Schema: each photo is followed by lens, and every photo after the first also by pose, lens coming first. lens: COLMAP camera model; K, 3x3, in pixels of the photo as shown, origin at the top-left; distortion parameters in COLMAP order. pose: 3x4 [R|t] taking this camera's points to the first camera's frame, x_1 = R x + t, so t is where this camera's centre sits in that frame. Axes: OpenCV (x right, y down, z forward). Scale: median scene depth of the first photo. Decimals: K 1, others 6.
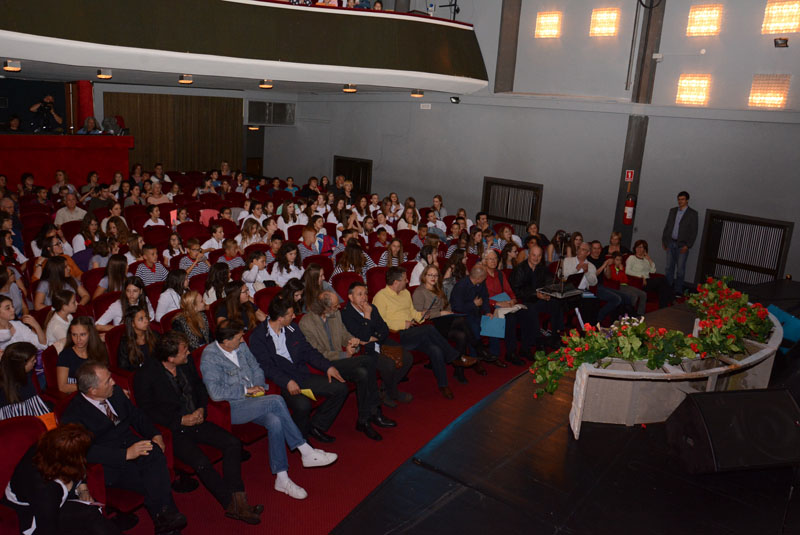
lens RADIAL K [[623.3, 0, 405.5], [0, 623.3, 269.7], [0, 0, 1]] dist [-0.168644, 0.124912]
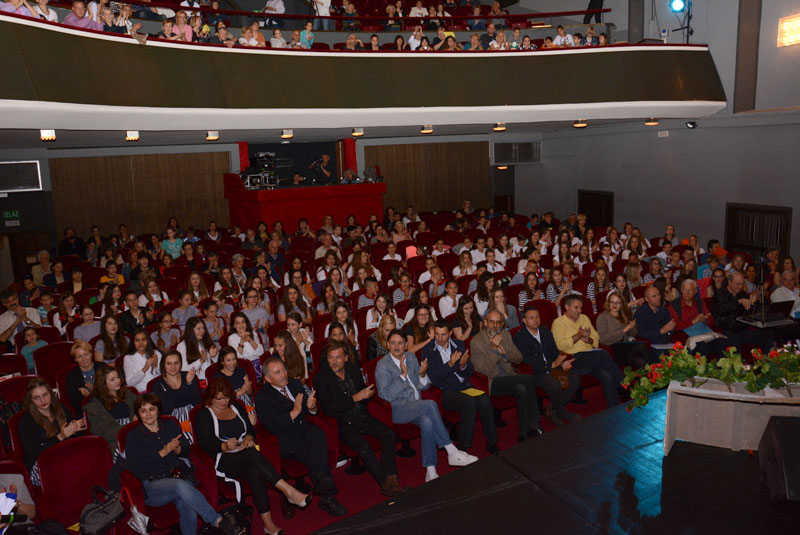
lens RADIAL K [[623.3, 0, 405.5], [0, 623.3, 269.7], [0, 0, 1]] dist [-0.168644, 0.124912]
pose [[0.898285, -0.015761, -0.439131, 0.101529], [-0.009730, 0.998398, -0.055737, 0.008564], [0.439306, 0.054341, 0.896693, -0.032321]]
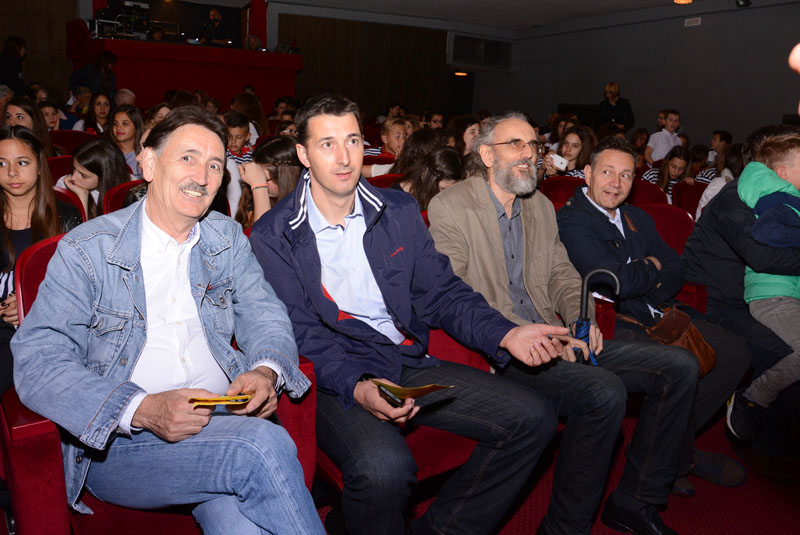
lens RADIAL K [[623.3, 0, 405.5], [0, 623.3, 269.7], [0, 0, 1]] dist [-0.168644, 0.124912]
pose [[0.938061, 0.073797, -0.338520, -0.030632], [-0.078296, 0.996930, 0.000366, 0.054492], [0.337508, 0.026162, 0.940959, 0.314615]]
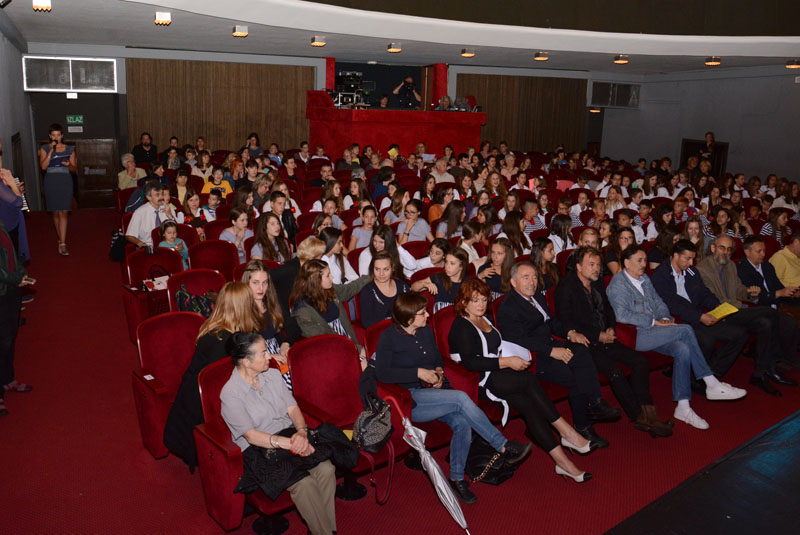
lens RADIAL K [[657.5, 0, 391.0], [0, 657.5, 265.8], [0, 0, 1]] dist [-0.166455, 0.151312]
pose [[0.881506, 0.073711, -0.466385, -0.058278], [-0.080977, 0.996706, 0.004474, 0.053235], [0.465178, 0.033823, 0.884571, -0.066856]]
